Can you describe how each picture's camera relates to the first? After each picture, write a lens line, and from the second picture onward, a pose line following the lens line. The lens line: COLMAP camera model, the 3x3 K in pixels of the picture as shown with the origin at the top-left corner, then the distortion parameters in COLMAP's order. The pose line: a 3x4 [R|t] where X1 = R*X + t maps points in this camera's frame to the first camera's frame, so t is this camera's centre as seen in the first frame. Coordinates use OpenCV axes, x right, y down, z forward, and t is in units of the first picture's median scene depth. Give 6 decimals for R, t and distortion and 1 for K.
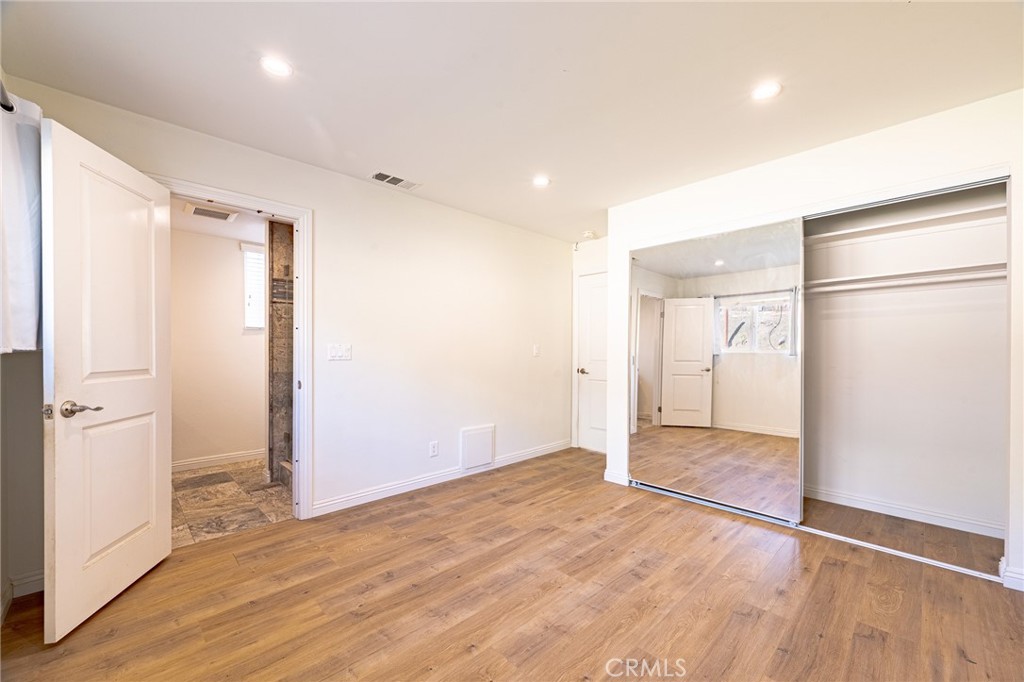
lens RADIAL K [[404.4, 0, 512.1], [0, 404.4, 345.6], [0, 0, 1]] dist [-0.001827, -0.000160]
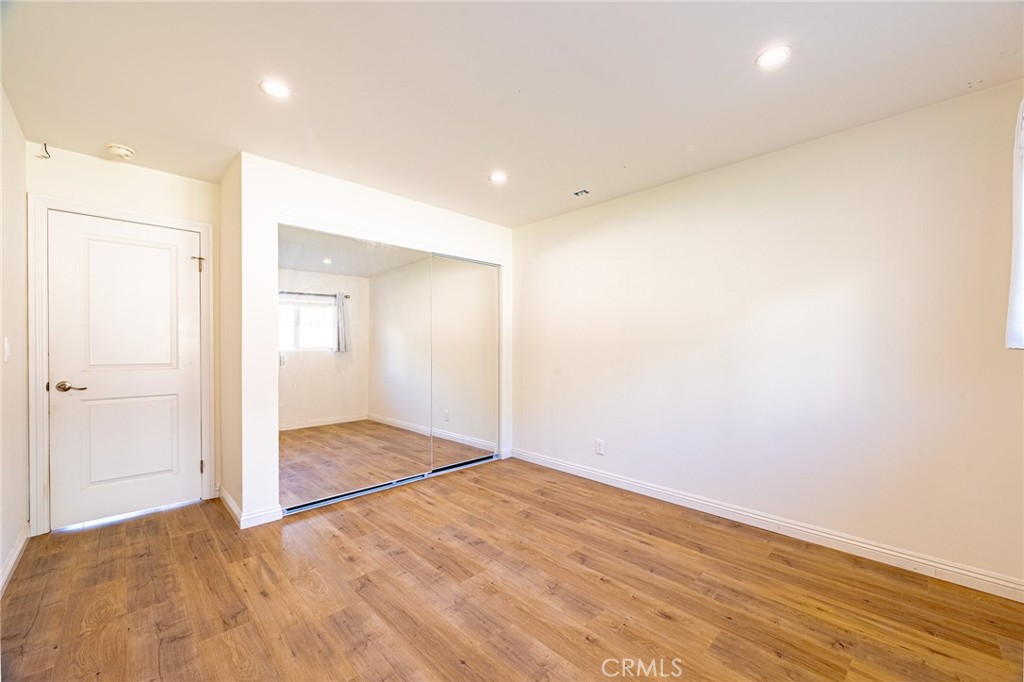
lens RADIAL K [[404.4, 0, 512.1], [0, 404.4, 345.6], [0, 0, 1]] dist [-0.001827, -0.000160]
pose [[-0.003728, 0.002236, 0.999991, -0.687337], [-0.010570, 0.999942, -0.002275, 0.004145], [-0.999937, -0.010578, -0.003704, 0.737357]]
